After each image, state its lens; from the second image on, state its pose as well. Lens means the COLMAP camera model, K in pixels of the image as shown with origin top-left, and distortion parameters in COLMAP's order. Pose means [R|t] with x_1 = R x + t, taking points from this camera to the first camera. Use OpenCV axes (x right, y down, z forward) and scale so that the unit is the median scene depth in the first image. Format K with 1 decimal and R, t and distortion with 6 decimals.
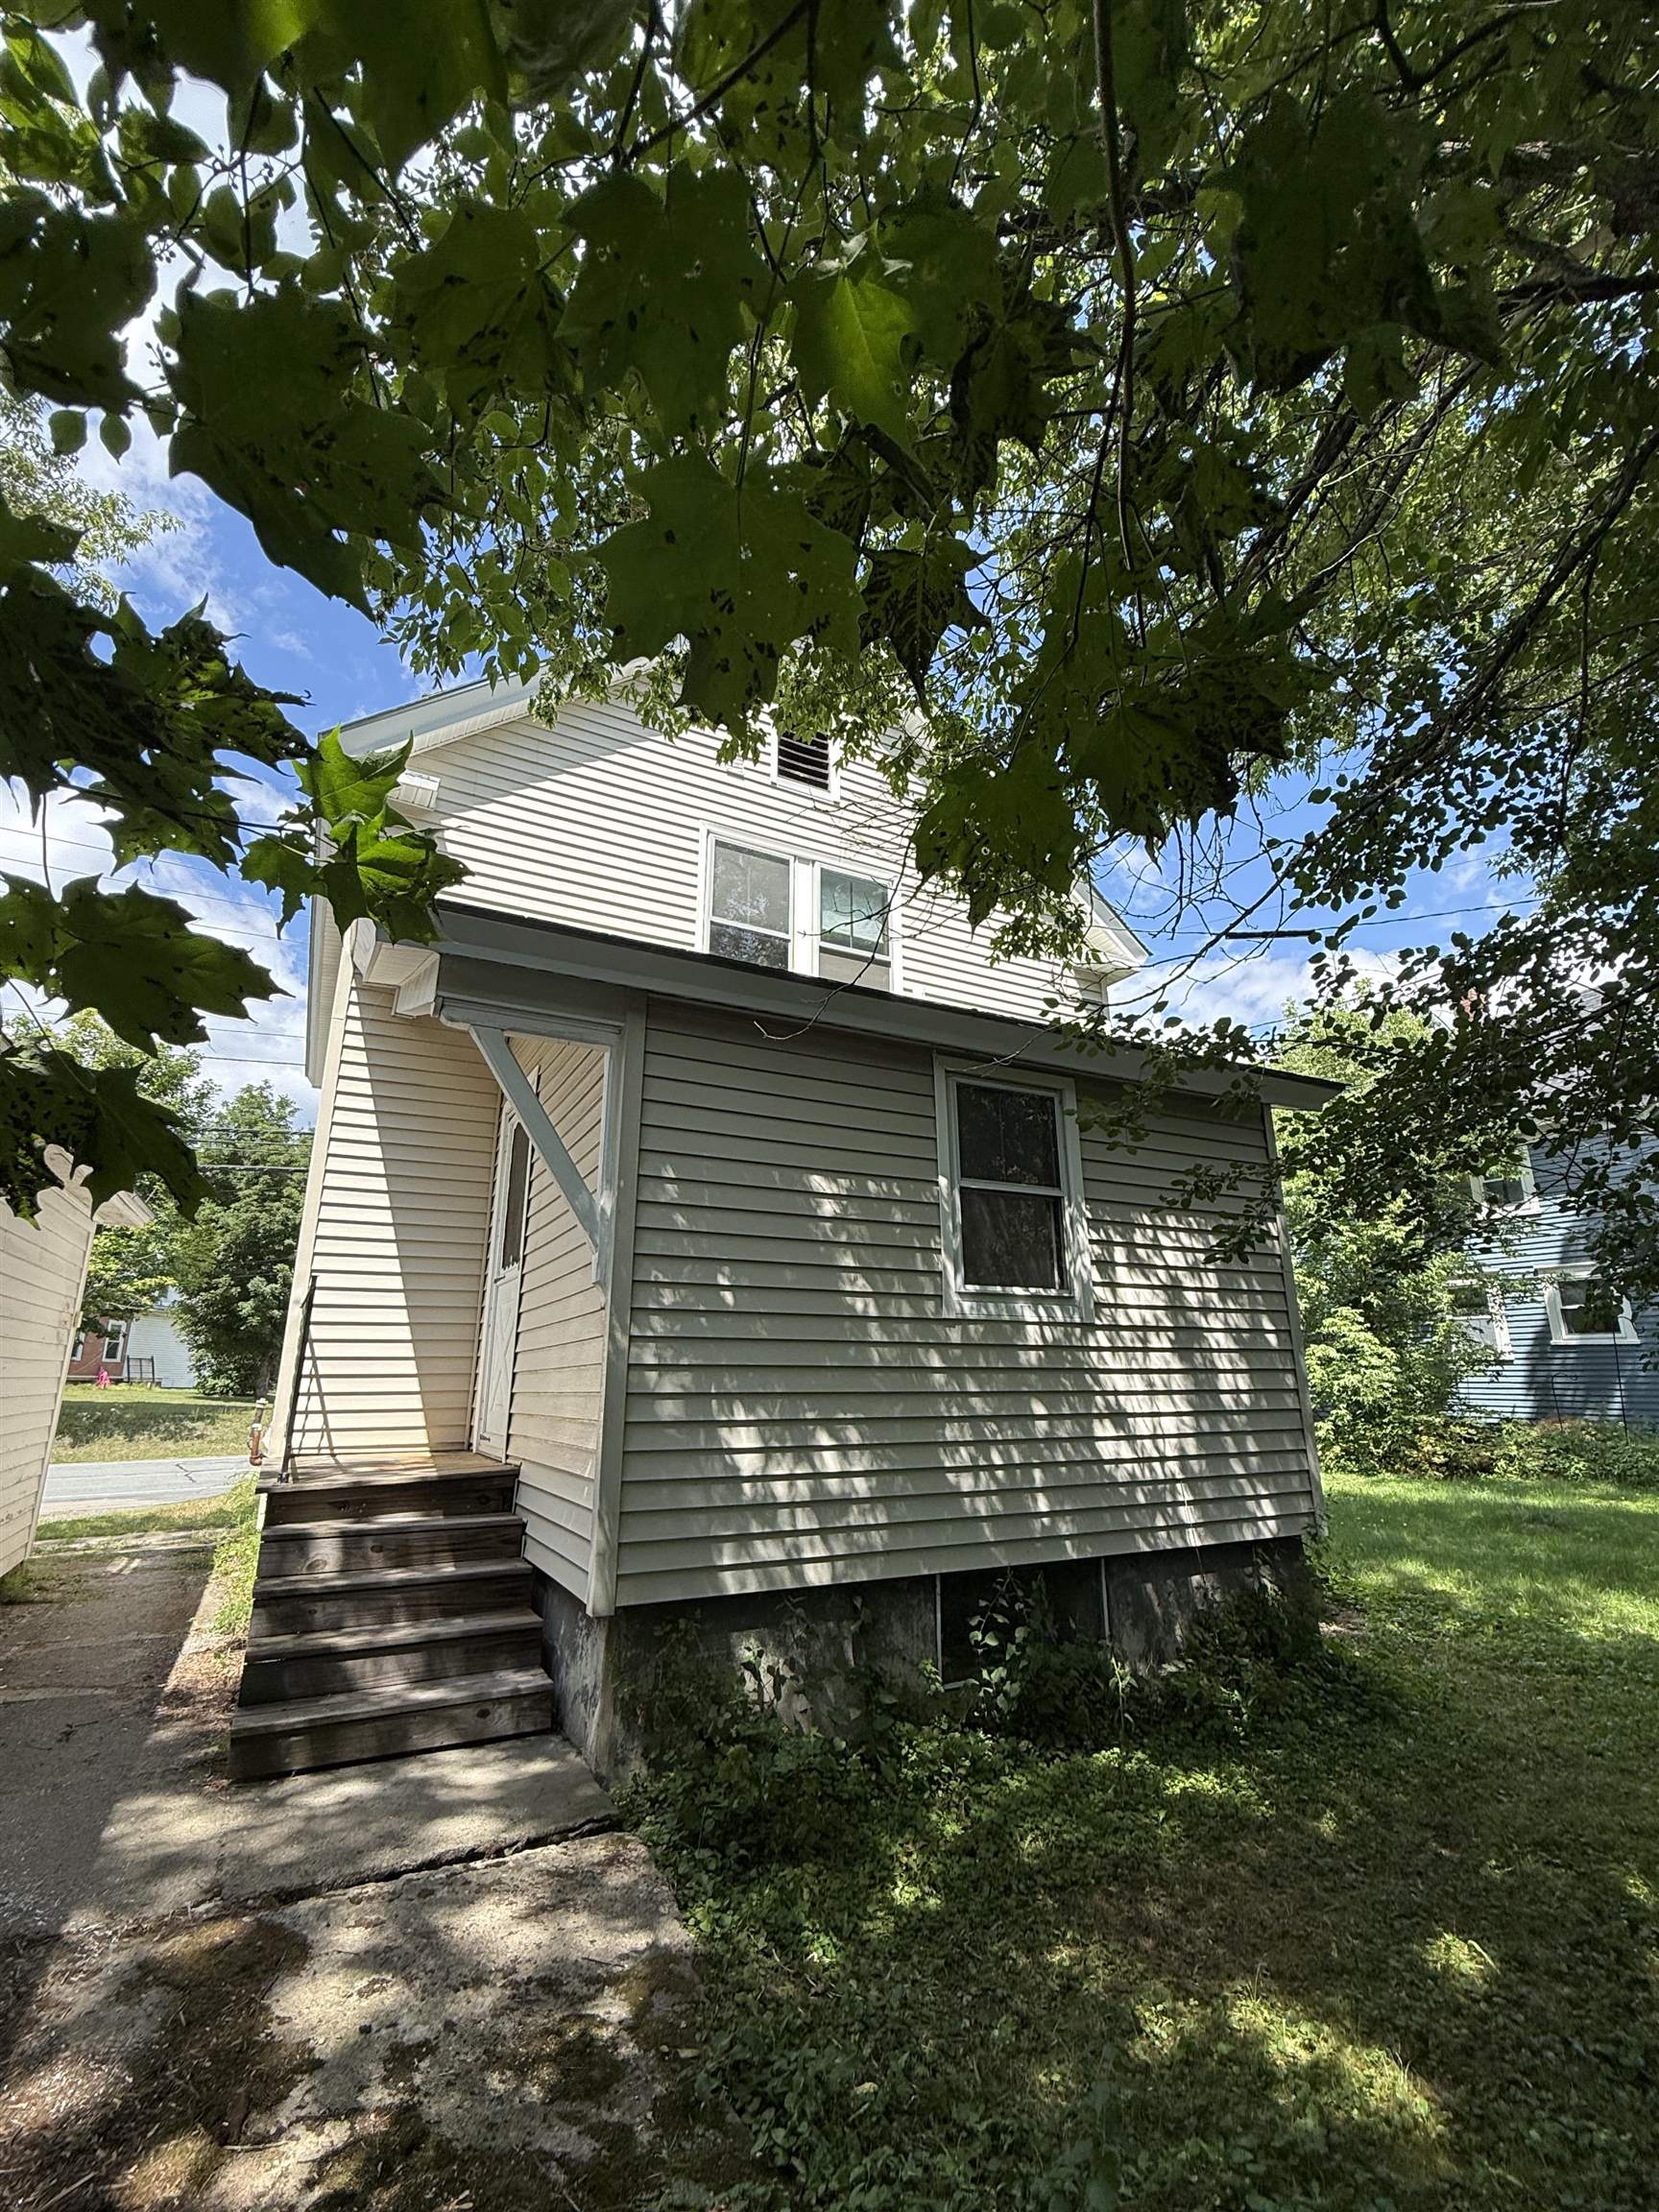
lens RADIAL K [[975.7, 0, 829.5], [0, 975.7, 1106.0], [0, 0, 1]] dist [-0.001403, -0.000162]
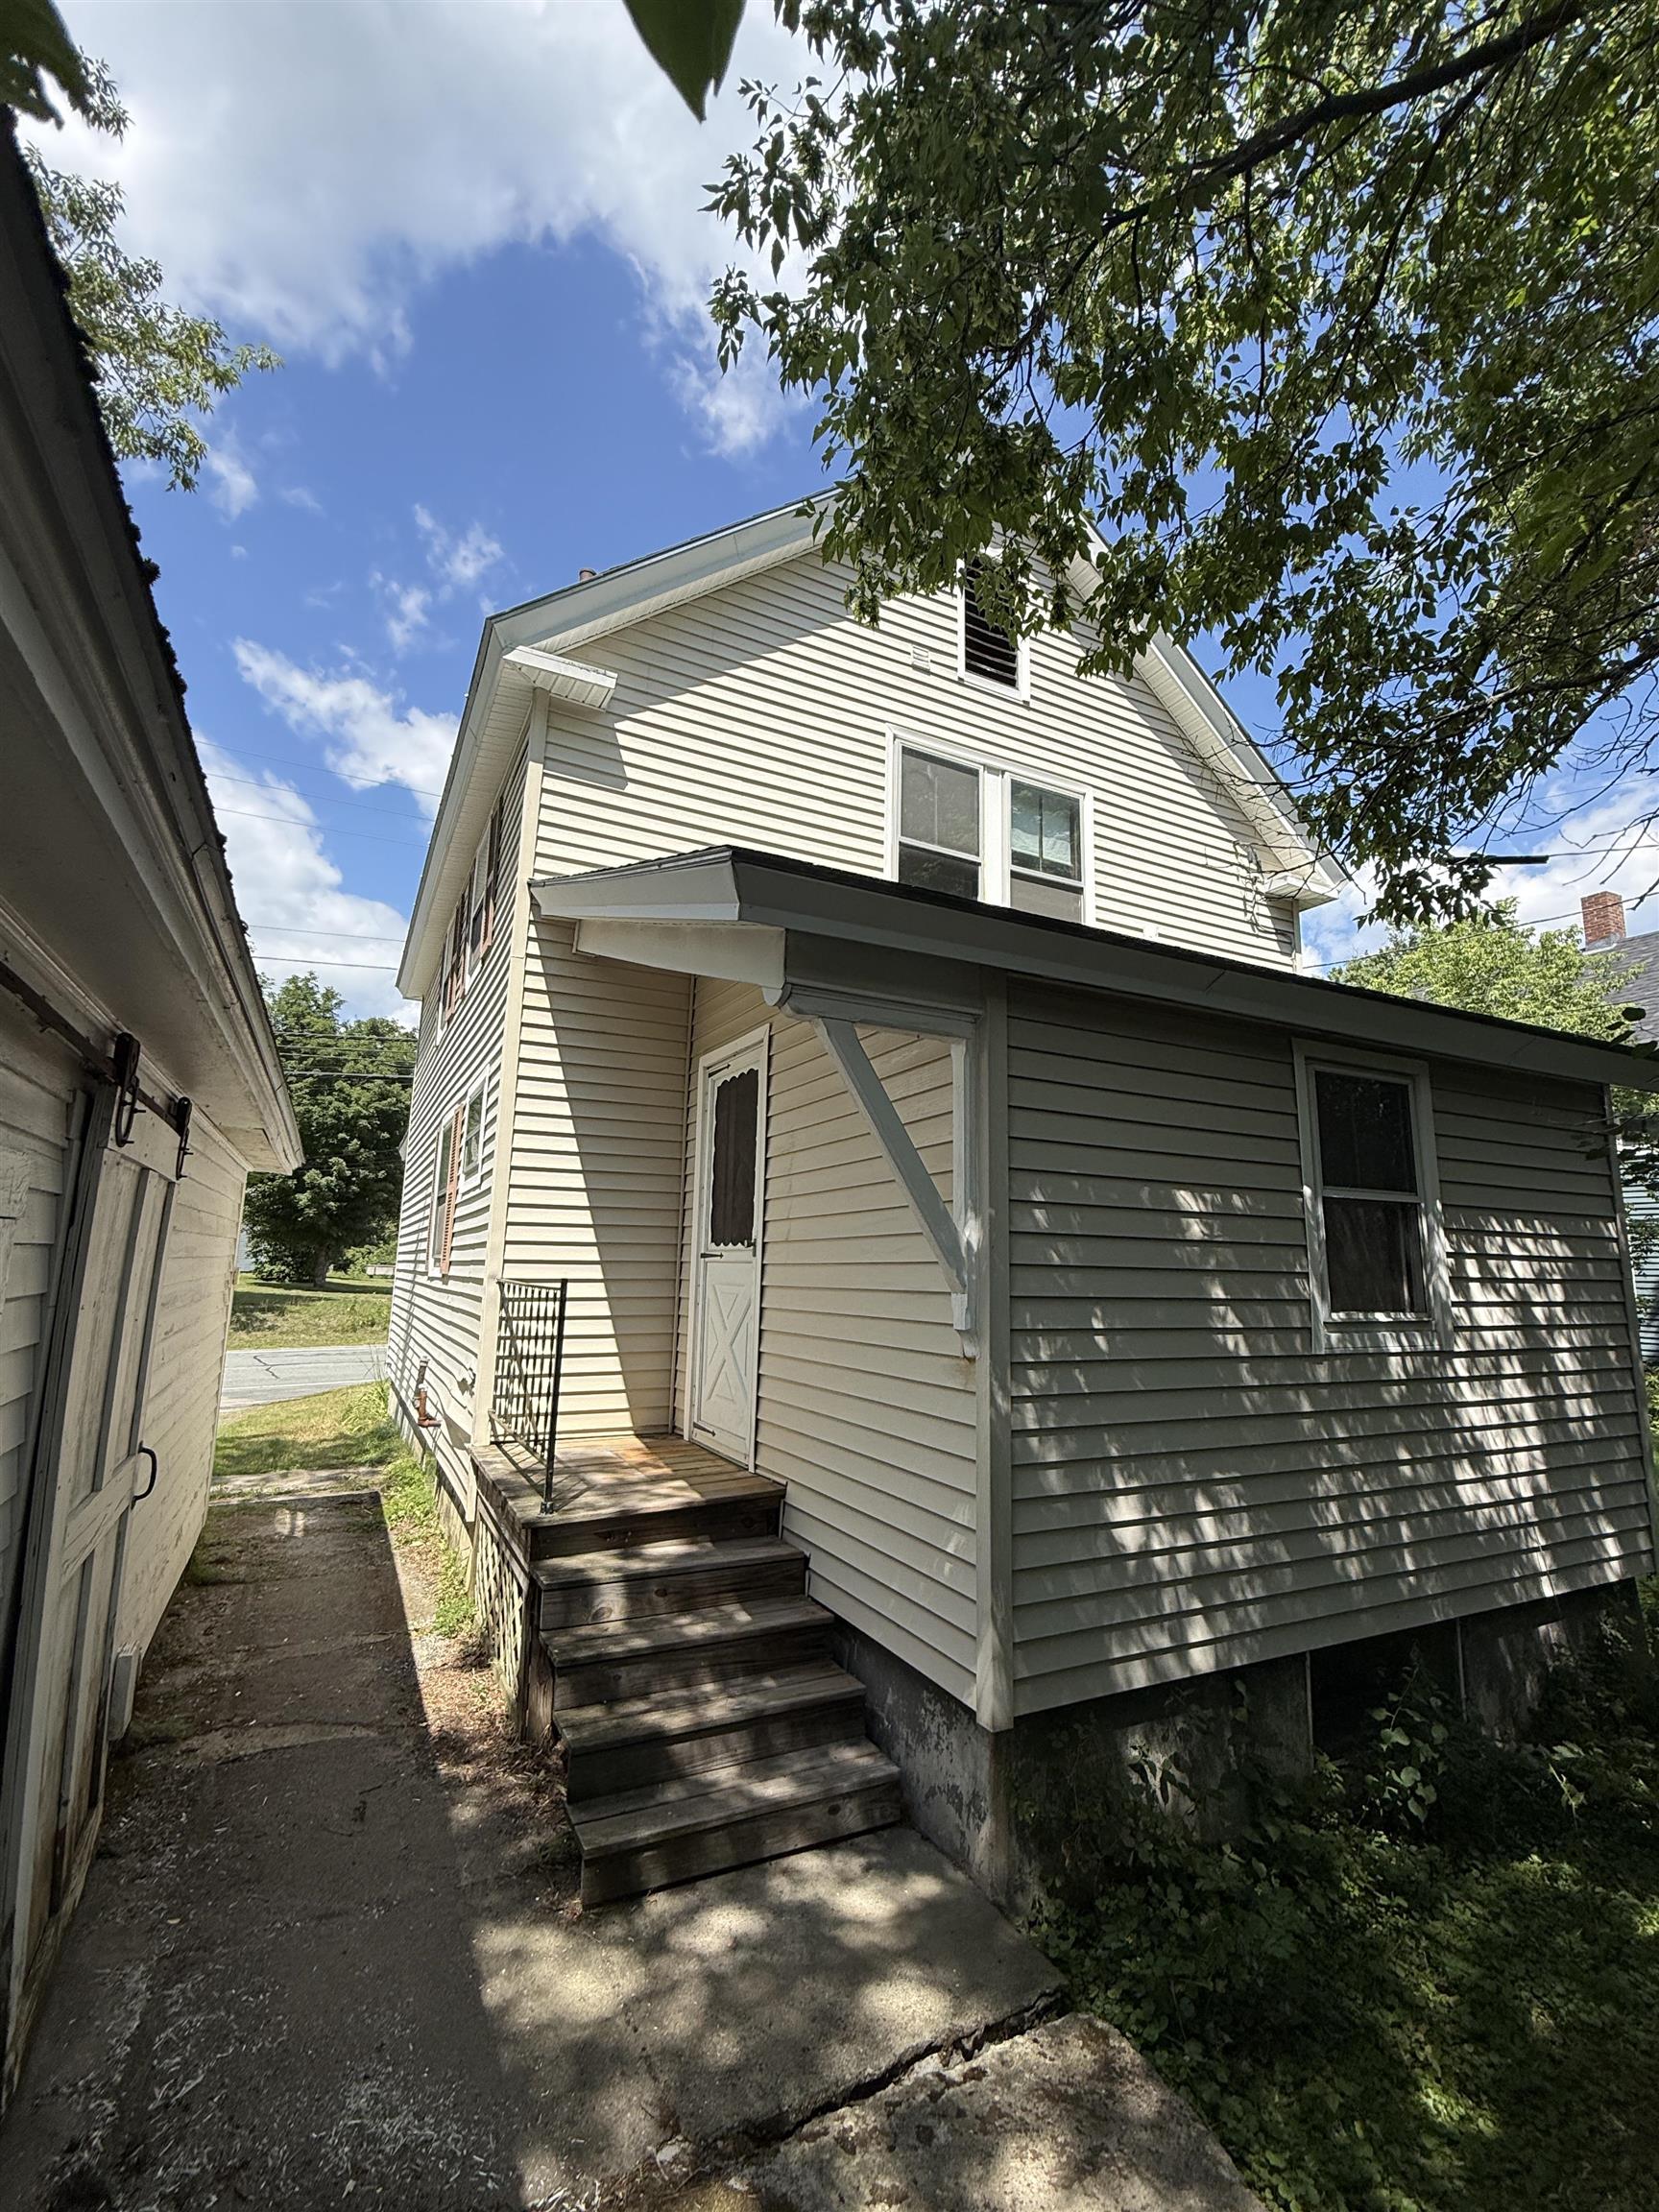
lens RADIAL K [[975.7, 0, 829.5], [0, 975.7, 1106.0], [0, 0, 1]] dist [-0.001403, -0.000162]
pose [[0.999579, 0.020909, -0.020109, -0.275803], [-0.018579, 0.993785, 0.109757, -0.079840], [0.022279, -0.109337, 0.993755, 0.153122]]
